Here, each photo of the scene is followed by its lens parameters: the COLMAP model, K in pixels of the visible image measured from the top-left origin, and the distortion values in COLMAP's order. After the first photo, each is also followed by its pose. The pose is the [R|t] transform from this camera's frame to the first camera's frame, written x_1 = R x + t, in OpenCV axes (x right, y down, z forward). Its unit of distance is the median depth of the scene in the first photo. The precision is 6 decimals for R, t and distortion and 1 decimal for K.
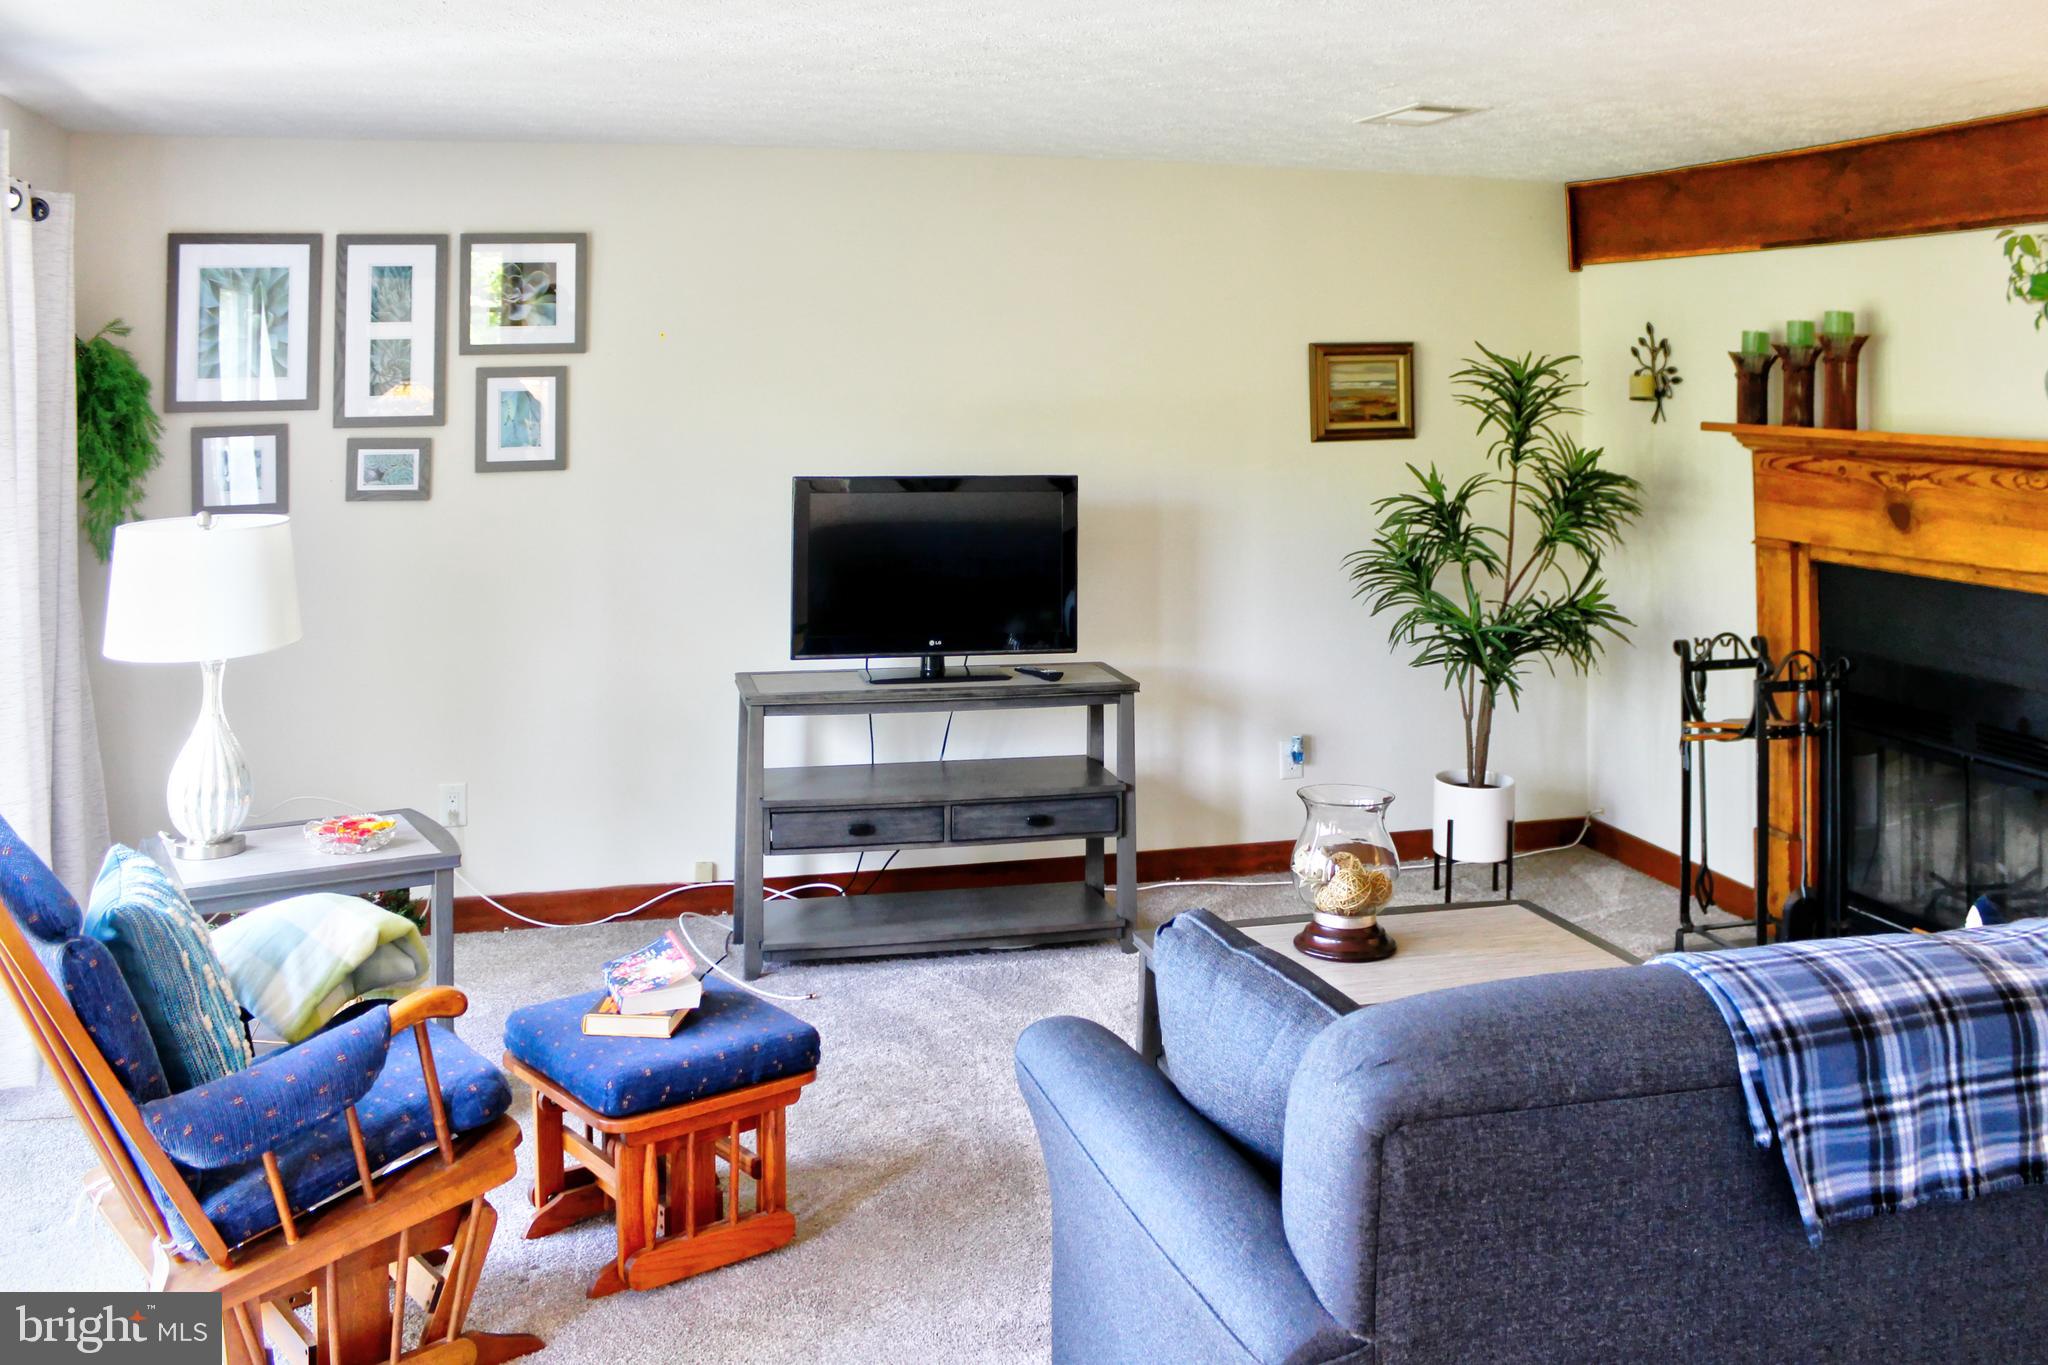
lens RADIAL K [[1782.3, 0, 1033.3], [0, 1782.3, 623.0], [0, 0, 1]] dist [-0.163605, 0.131430]
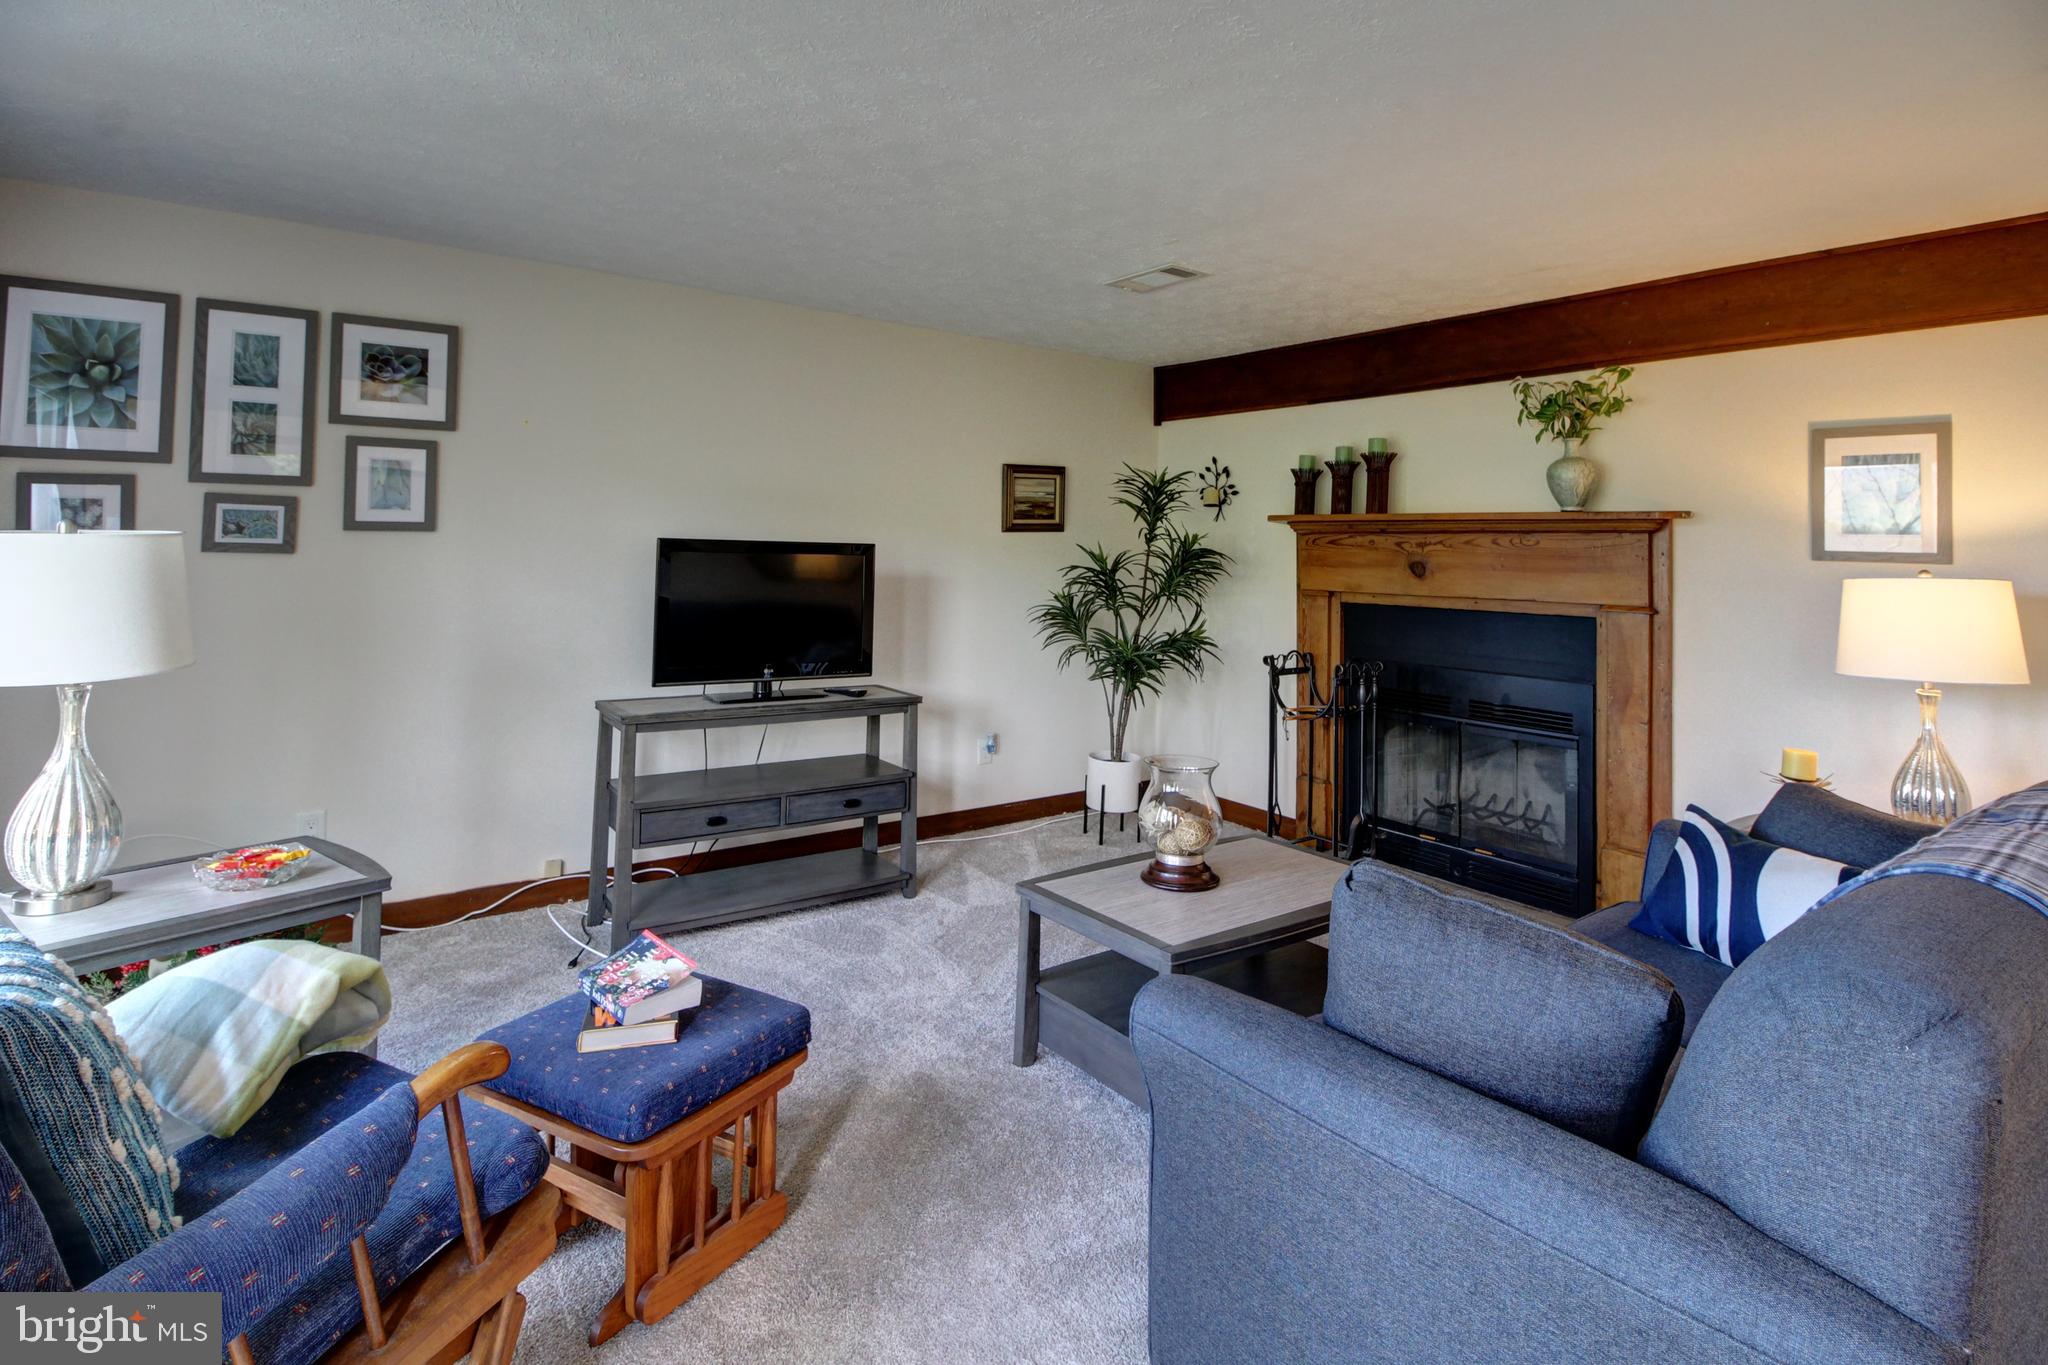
lens RADIAL K [[1005.6, 0, 1007.1], [0, 1005.6, 630.9], [0, 0, 1]] dist [-0.001332, -0.012615]
pose [[0.933540, -0.011487, 0.358289, -0.156756], [0.032223, 0.998129, -0.051960, 0.026412], [-0.357021, 0.060052, 0.932164, 0.261040]]
